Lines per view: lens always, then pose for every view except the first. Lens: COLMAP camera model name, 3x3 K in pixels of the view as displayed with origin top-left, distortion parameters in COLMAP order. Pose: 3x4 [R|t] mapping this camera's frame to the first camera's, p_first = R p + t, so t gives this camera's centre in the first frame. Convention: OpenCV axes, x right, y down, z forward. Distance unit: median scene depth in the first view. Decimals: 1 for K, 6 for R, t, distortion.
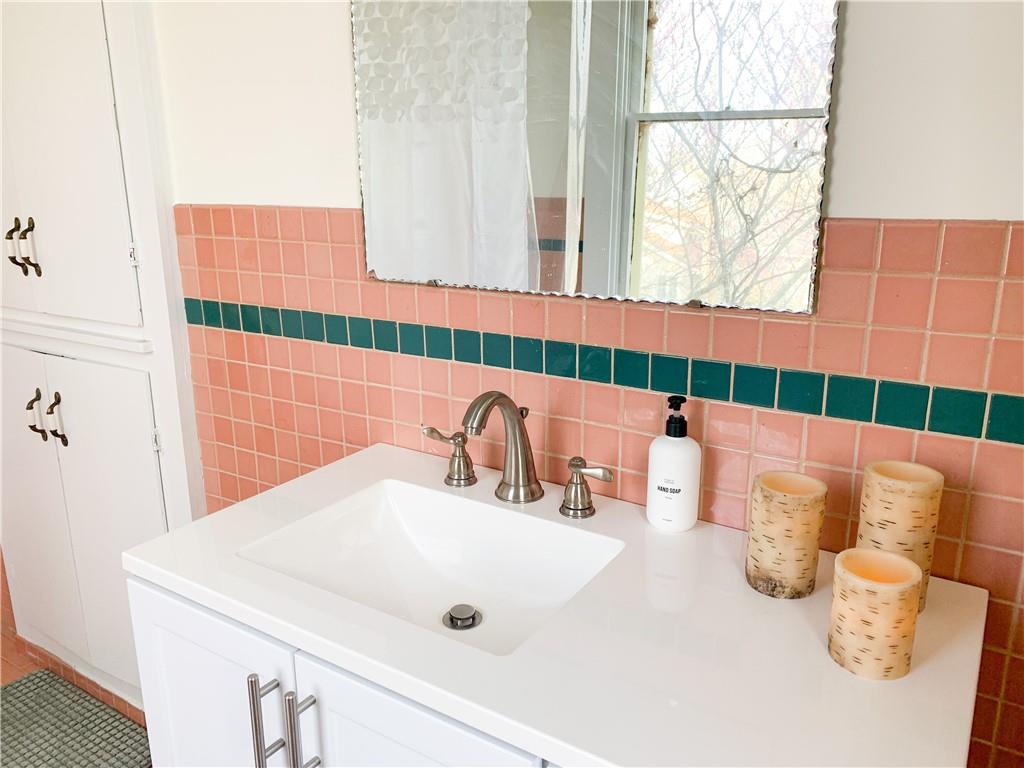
lens RADIAL K [[760.4, 0, 512.0], [0, 760.4, 384.0], [0, 0, 1]] dist [0.105208, -0.198824]
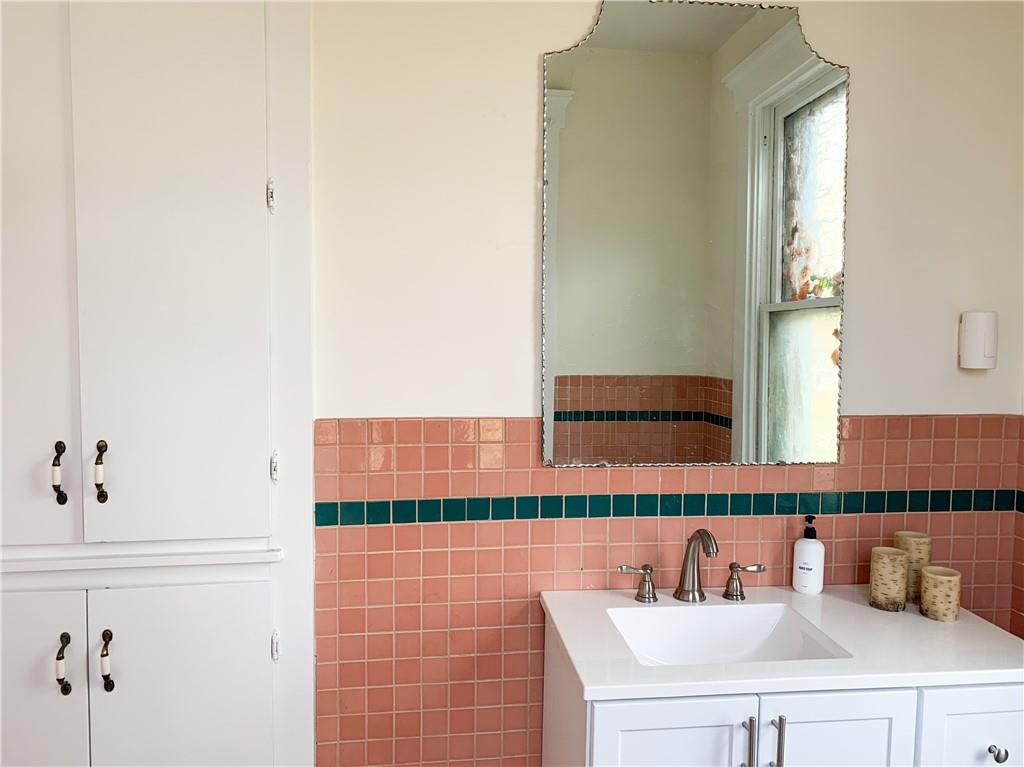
lens RADIAL K [[760.4, 0, 512.0], [0, 760.4, 383.5], [0, 0, 1]] dist [0.105208, -0.198824]
pose [[0.770325, -0.042932, 0.636205, -1.042183], [0.150231, 0.981864, -0.115644, -0.128832], [-0.619702, 0.184662, 0.762804, -0.032103]]
